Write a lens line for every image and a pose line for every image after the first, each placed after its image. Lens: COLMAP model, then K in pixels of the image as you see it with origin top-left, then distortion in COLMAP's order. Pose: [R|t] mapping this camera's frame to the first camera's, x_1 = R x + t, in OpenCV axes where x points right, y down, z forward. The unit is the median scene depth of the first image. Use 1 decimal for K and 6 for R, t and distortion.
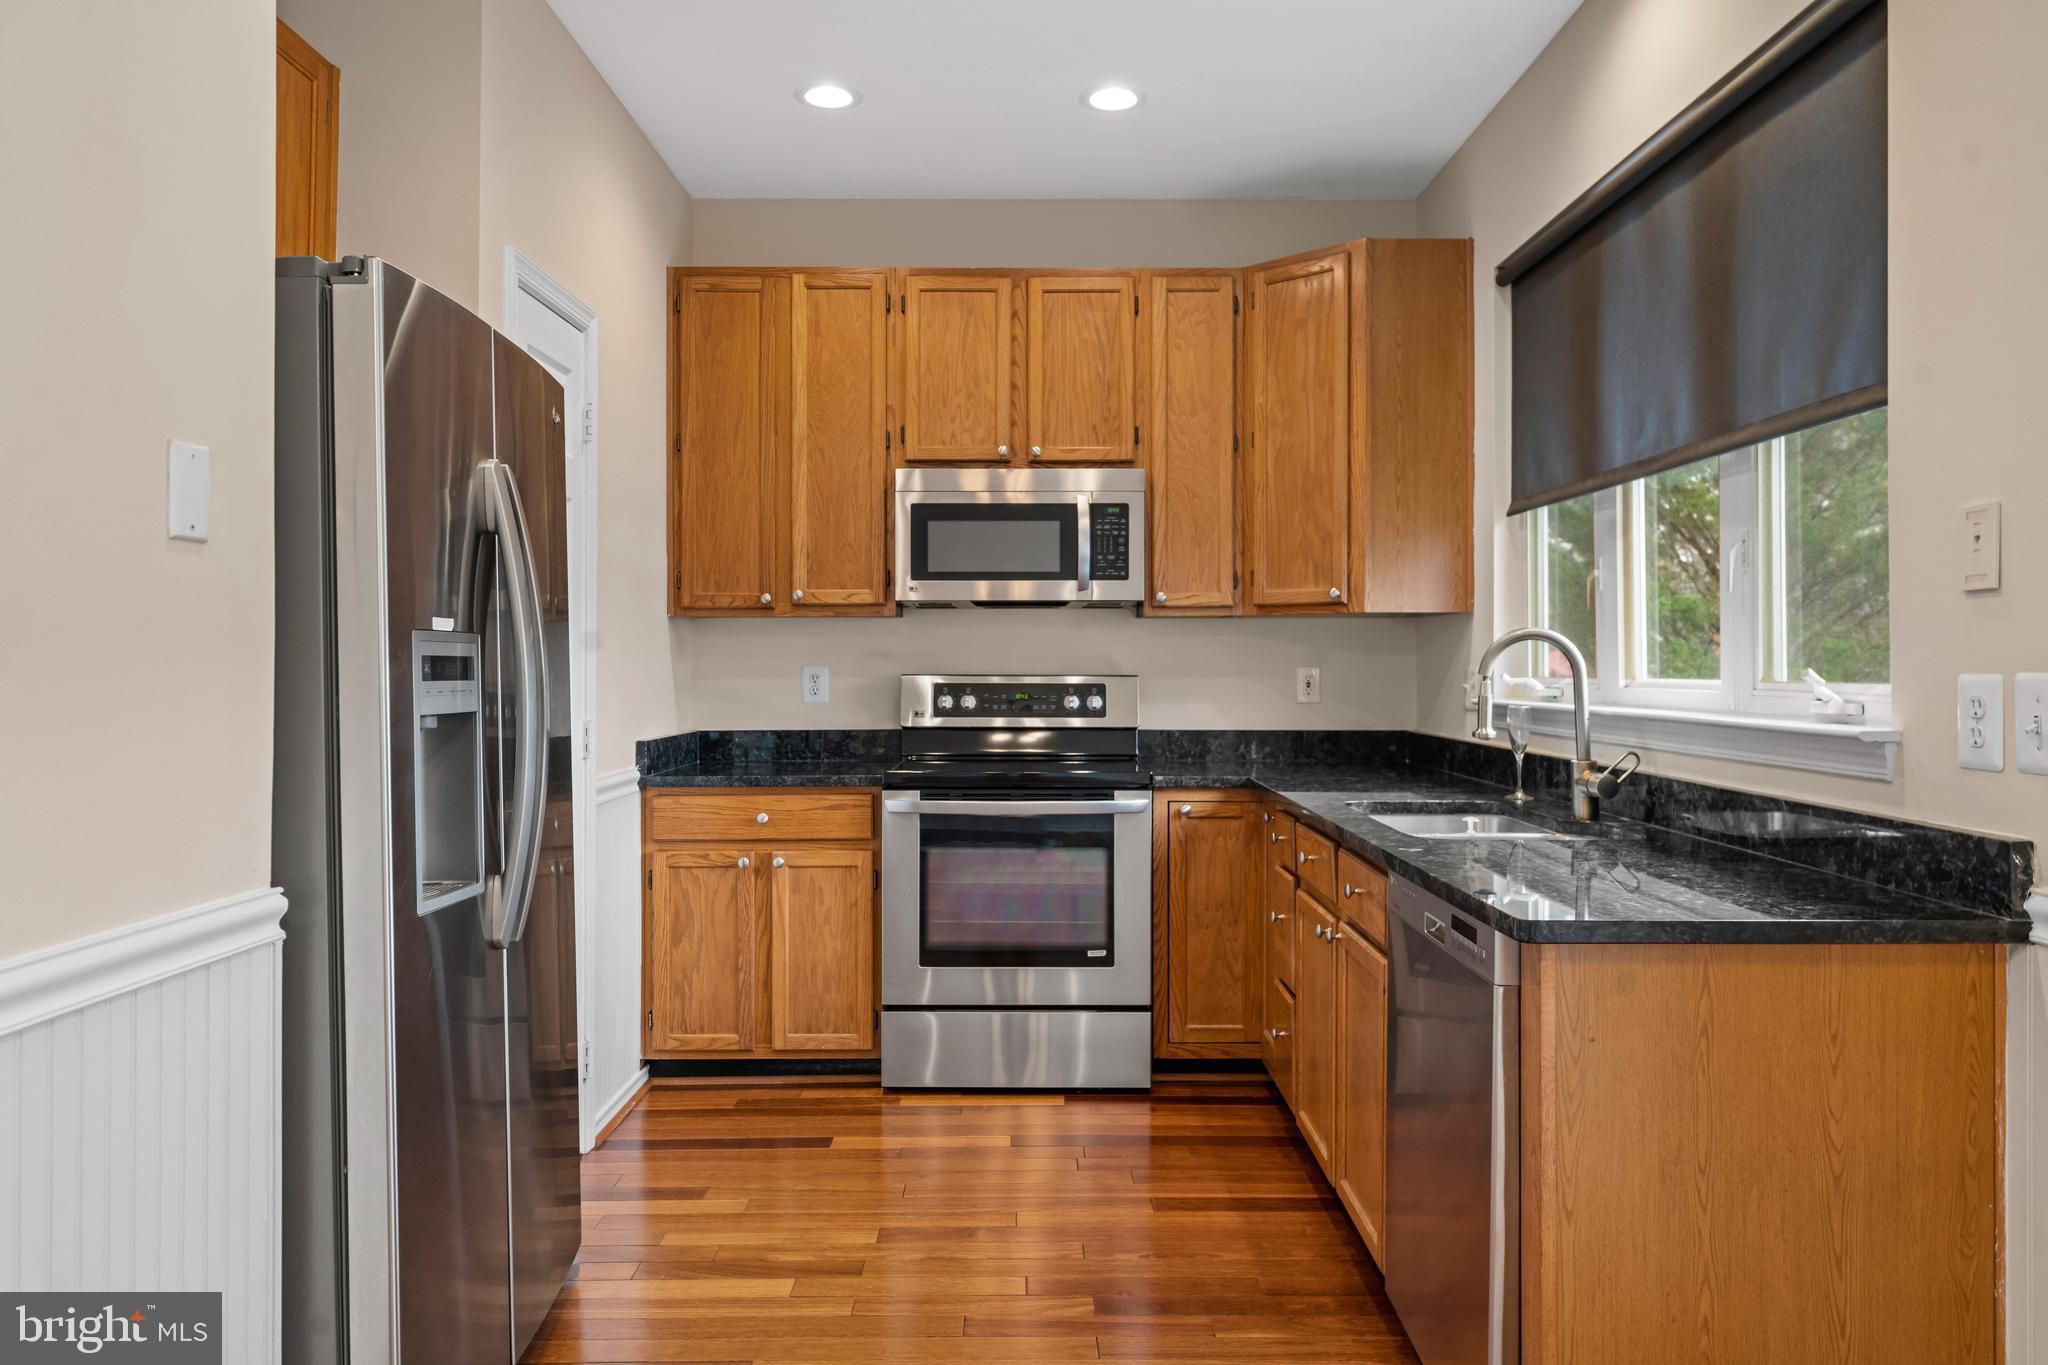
lens RADIAL K [[1417.1, 0, 1025.3], [0, 1417.1, 655.1], [0, 0, 1]] dist [-0.000240, 0.001433]
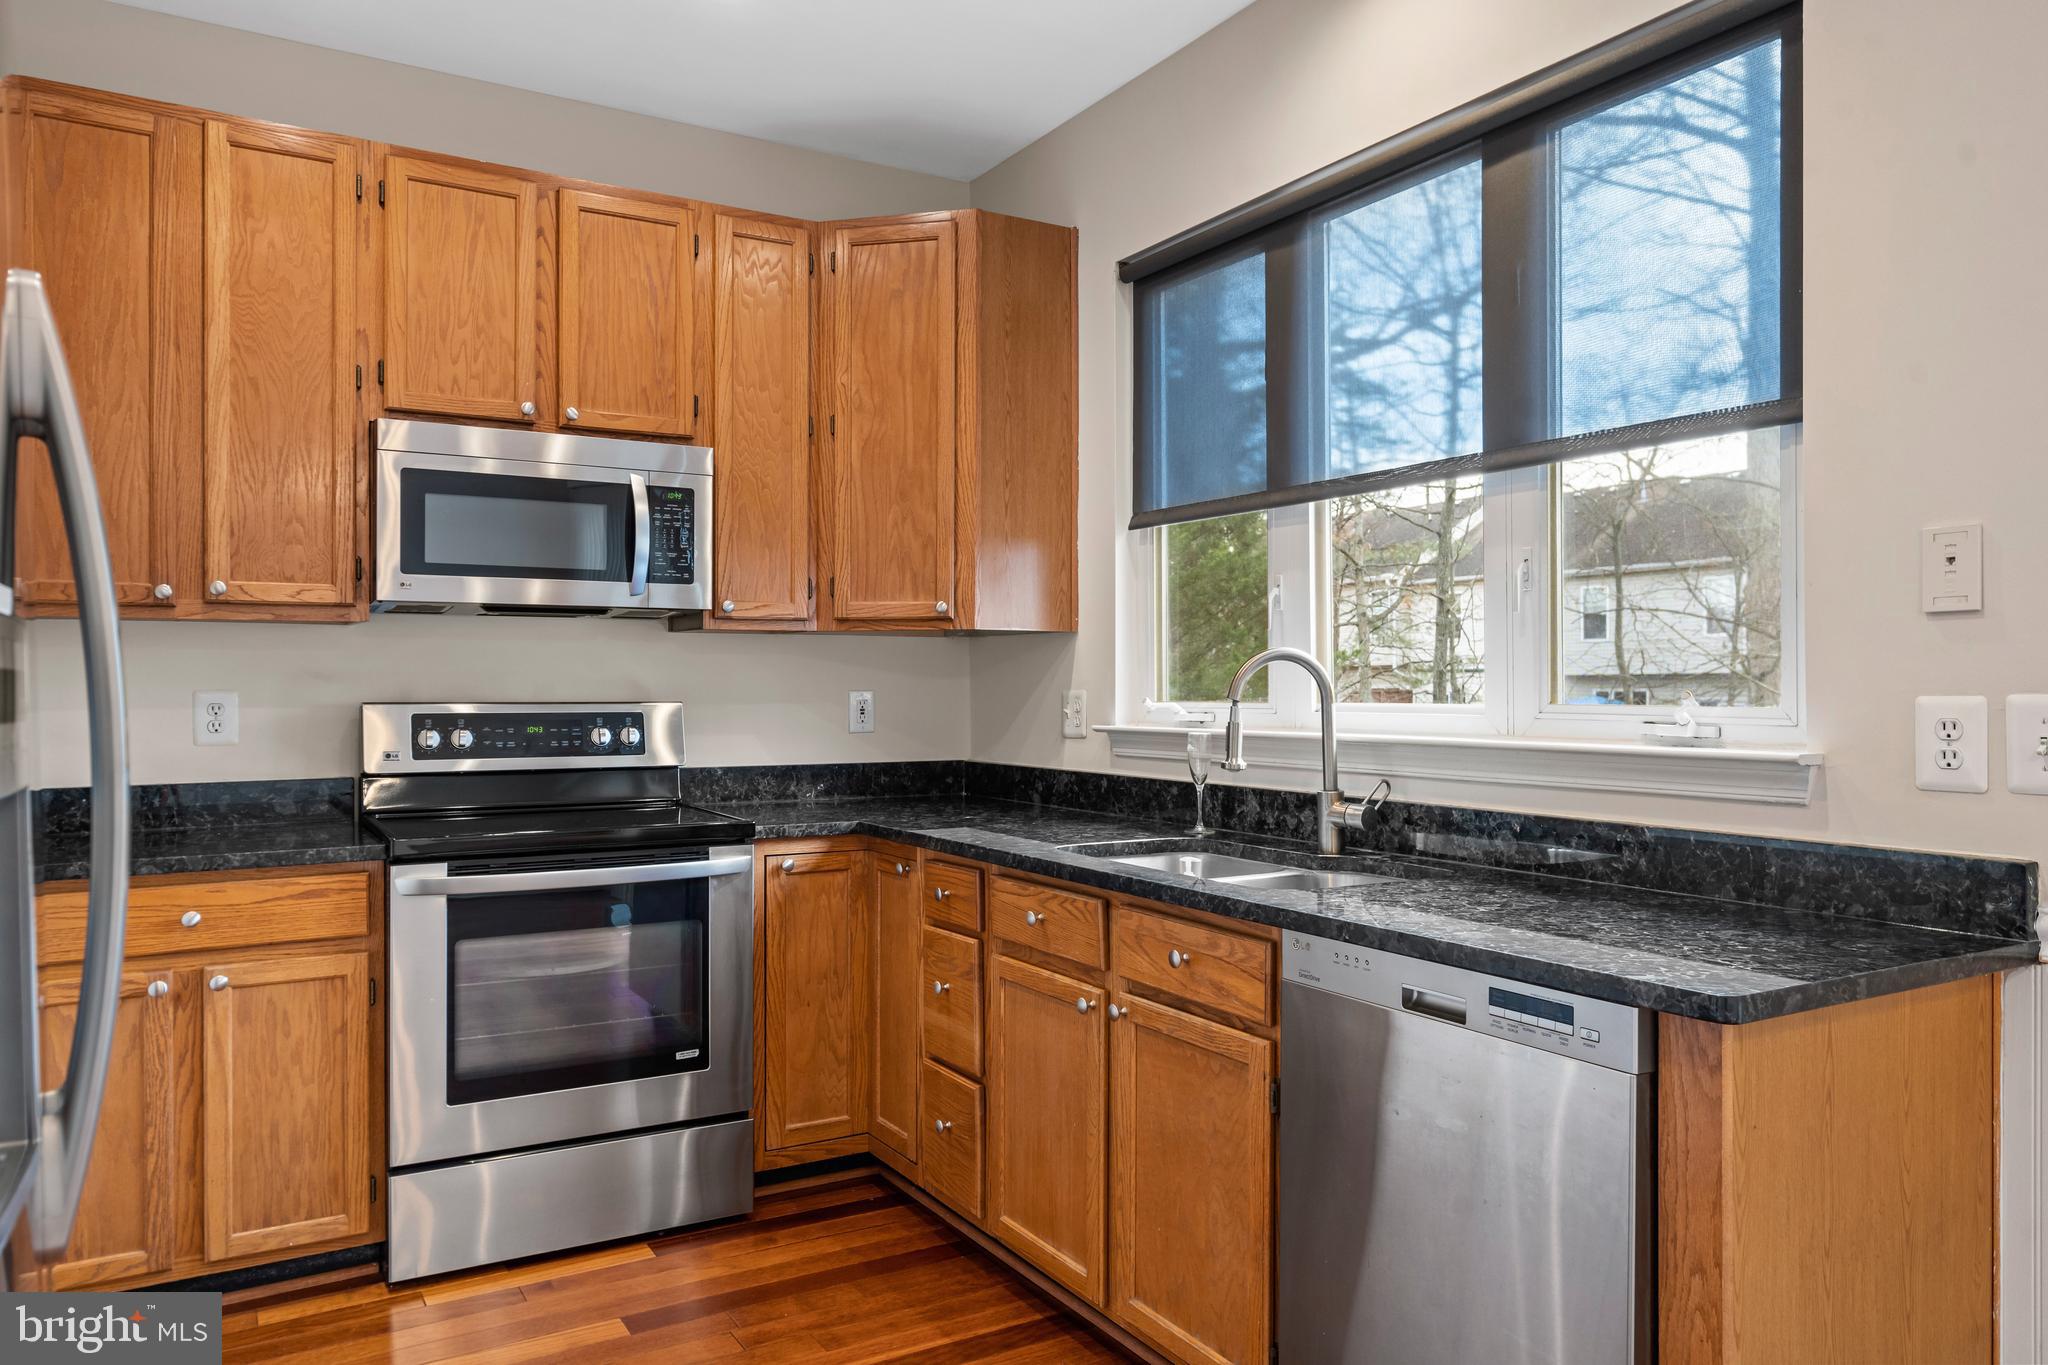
lens RADIAL K [[1409.9, 0, 1024.0], [0, 1409.9, 682.5], [0, 0, 1]] dist [0.000869, 0.003212]
pose [[0.858542, 0.000981, 0.512742, -0.183537], [-0.002069, 0.999997, 0.001553, 0.001651], [-0.512739, -0.002394, 0.858541, 0.220573]]
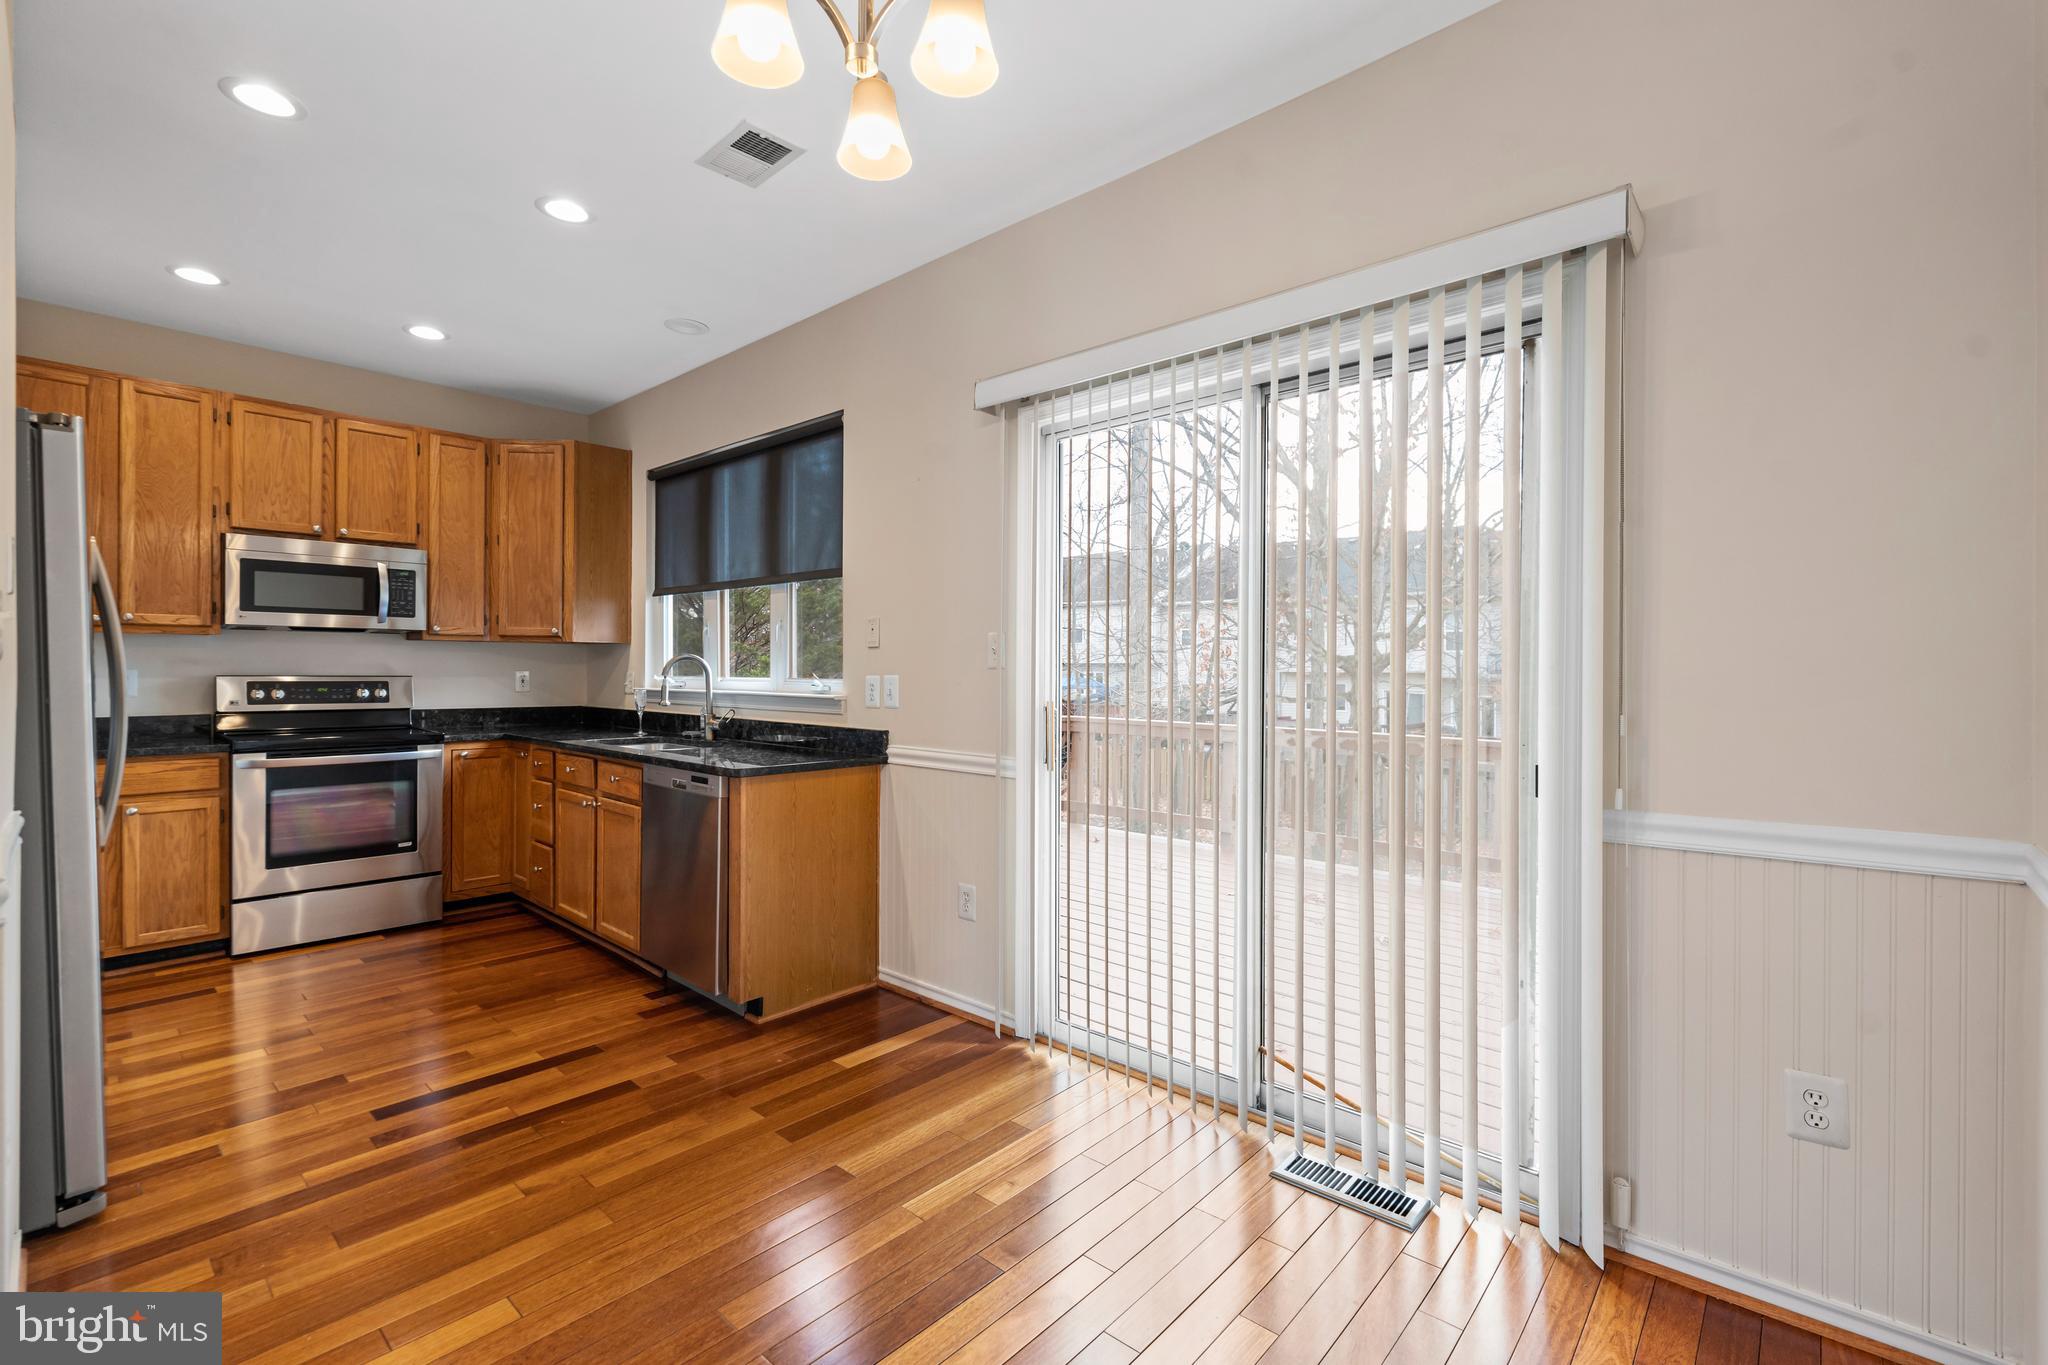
lens RADIAL K [[898.1, 0, 1021.6], [0, 898.1, 673.7], [0, 0, 1]] dist [-0.000466, -0.000244]
pose [[0.673172, 0.001171, 0.739485, -0.229644], [-0.010281, 0.999917, 0.007776, -0.003723], [-0.739415, -0.012837, 0.673128, -0.223156]]
